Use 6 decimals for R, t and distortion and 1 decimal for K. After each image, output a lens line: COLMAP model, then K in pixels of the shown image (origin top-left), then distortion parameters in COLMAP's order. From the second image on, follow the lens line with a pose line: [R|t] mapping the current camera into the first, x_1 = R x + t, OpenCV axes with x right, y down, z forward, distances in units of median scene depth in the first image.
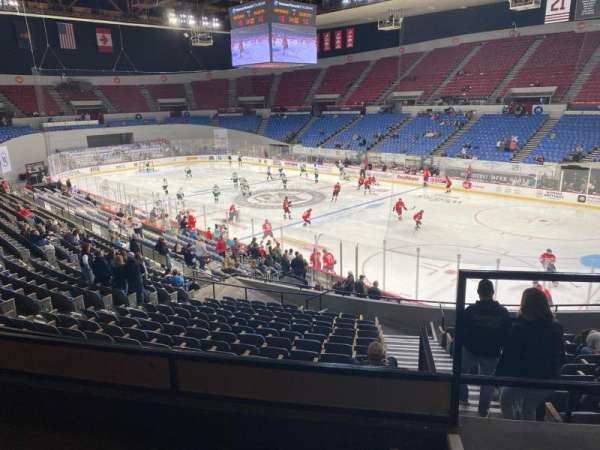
lens RADIAL K [[457.7, 0, 298.9], [0, 457.7, 221.4], [0, 0, 1]] dist [0.028326, -0.013227]
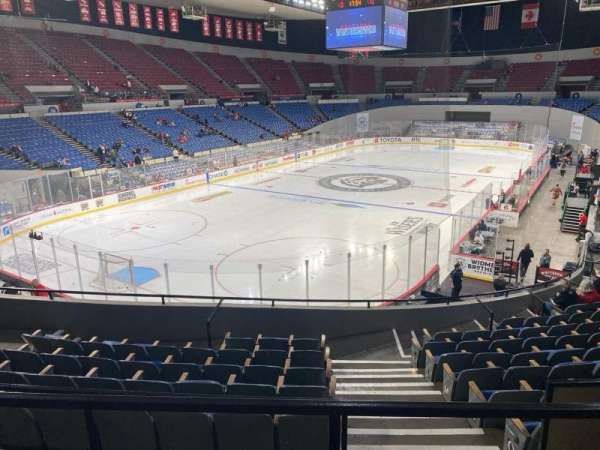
lens RADIAL K [[458.5, 0, 298.8], [0, 458.5, 216.6], [0, 0, 1]] dist [0.024243, -0.002932]
pose [[0.221592, 0.288414, -0.931512, 0.606246], [-0.245074, 0.941071, 0.233075, -0.122098], [0.943841, 0.176642, 0.279216, 0.406559]]
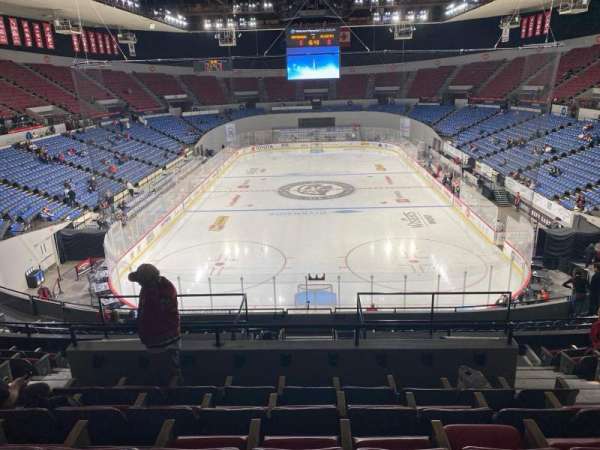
lens RADIAL K [[457.8, 0, 299.2], [0, 457.8, 223.8], [0, 0, 1]] dist [0.030365, -0.017969]
pose [[0.690564, 0.231322, -0.685282, 0.520639], [-0.178695, 0.972670, 0.148259, -0.090848], [0.700849, 0.020074, 0.713027, 0.083805]]
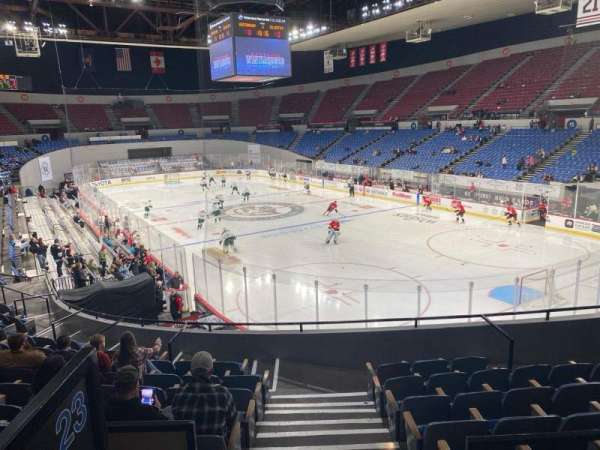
lens RADIAL K [[457.8, 0, 299.2], [0, 457.8, 223.8], [0, 0, 1]] dist [0.030365, -0.017969]
pose [[0.977501, 0.043078, -0.206487, 0.172165], [-0.050355, 0.998277, -0.030115, 0.001681], [0.204834, 0.039835, 0.977986, 0.030687]]
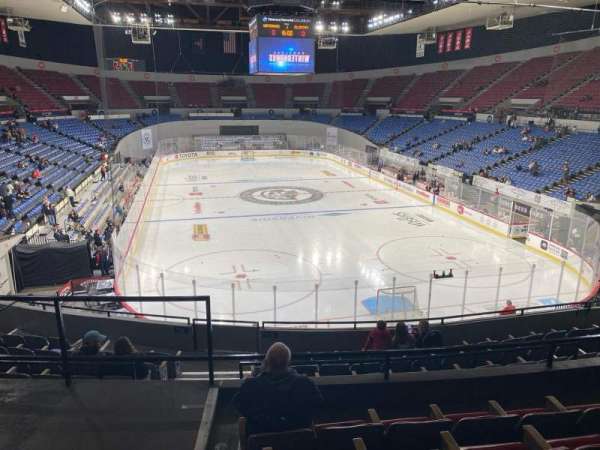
lens RADIAL K [[457.7, 0, 298.9], [0, 457.7, 221.4], [0, 0, 1]] dist [0.028326, -0.013227]
pose [[0.861359, 0.168360, -0.479287, 0.360322], [-0.161972, 0.985261, 0.055003, -0.037638], [0.481483, 0.030254, 0.875933, 0.044144]]
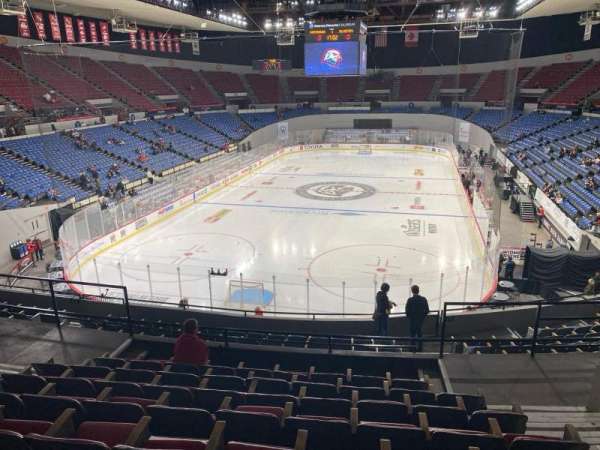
lens RADIAL K [[457.7, 0, 298.9], [0, 457.7, 221.4], [0, 0, 1]] dist [0.028326, -0.013227]
pose [[0.519291, 0.270508, -0.810656, 0.588665], [-0.222774, 0.958634, 0.177182, -0.108824], [0.825051, 0.088584, 0.558072, 0.197707]]
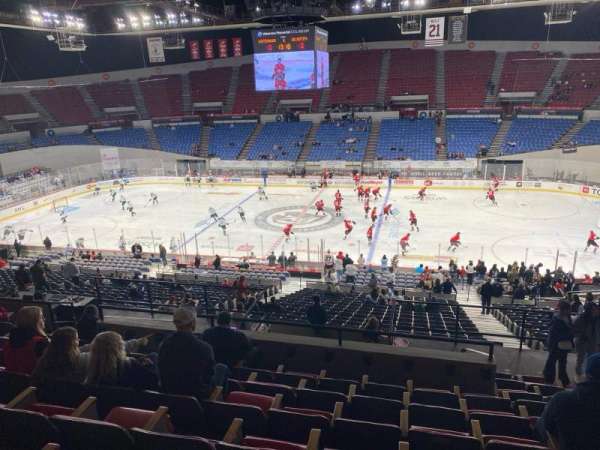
lens RADIAL K [[457.7, 0, 298.9], [0, 457.7, 221.4], [0, 0, 1]] dist [0.028326, -0.013227]
pose [[0.852892, -0.163145, 0.495943, -0.371031], [0.153982, 0.986272, 0.059635, -0.071103], [-0.498864, 0.025505, 0.866305, 0.084157]]
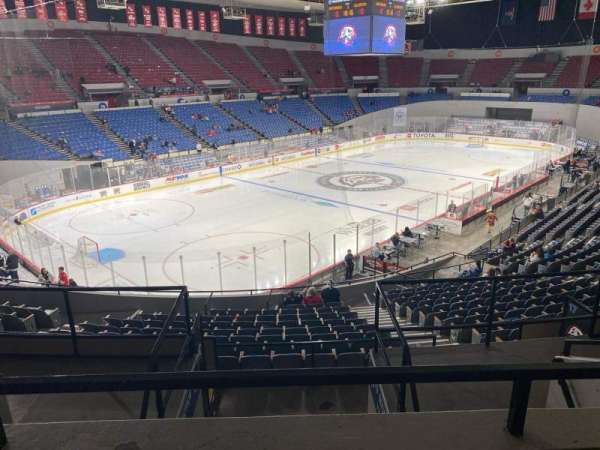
lens RADIAL K [[457.7, 0, 298.9], [0, 457.7, 221.4], [0, 0, 1]] dist [0.028326, -0.013227]
pose [[0.038979, 0.338784, -0.940056, 0.673861], [-0.247334, 0.914768, 0.319415, -0.183280], [0.968146, 0.220057, 0.119449, 0.514317]]
